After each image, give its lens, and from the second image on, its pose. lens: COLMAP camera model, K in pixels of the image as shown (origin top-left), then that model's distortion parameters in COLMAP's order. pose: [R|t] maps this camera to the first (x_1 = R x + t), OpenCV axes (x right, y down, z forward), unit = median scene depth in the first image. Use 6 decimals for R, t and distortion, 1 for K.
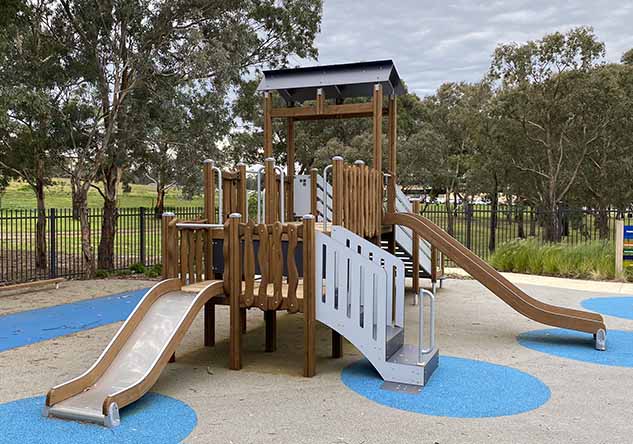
lens RADIAL K [[611.1, 0, 316.5], [0, 611.1, 222.0], [0, 0, 1]] dist [0.006822, 0.010245]
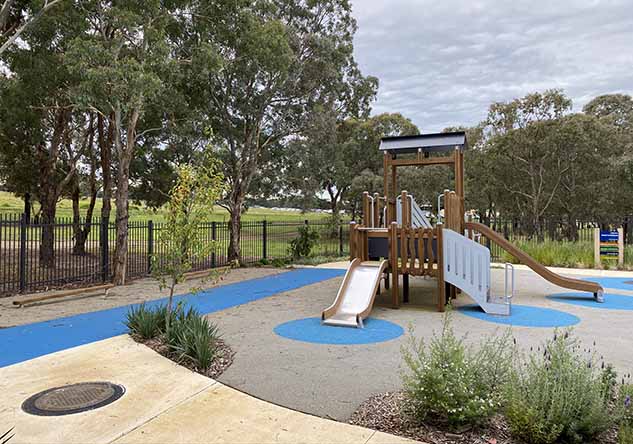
lens RADIAL K [[479.7, 0, 314.4], [0, 479.7, 209.0], [0, 0, 1]] dist [0.006329, -0.002543]
pose [[0.999097, -0.005523, -0.042117, -0.132948], [0.003412, 0.998741, -0.050045, 0.007760], [0.042340, 0.049856, 0.997859, -0.183777]]
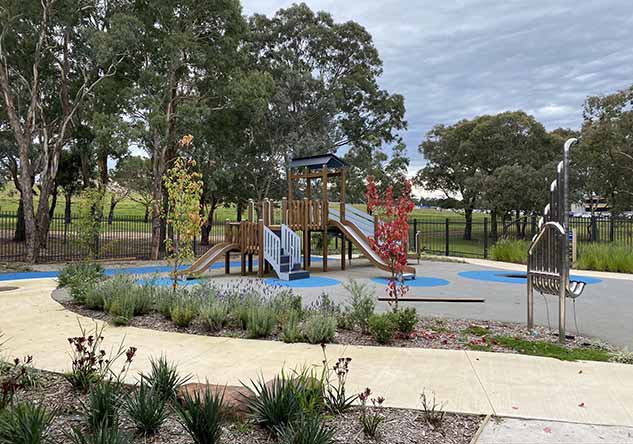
lens RADIAL K [[479.7, 0, 314.4], [0, 479.7, 209.0], [0, 0, 1]] dist [0.006329, -0.002543]
pose [[0.904748, -0.007050, -0.425889, 0.467662], [-0.015033, 0.998712, -0.048467, 0.018150], [0.425682, 0.050253, 0.903476, -0.358792]]
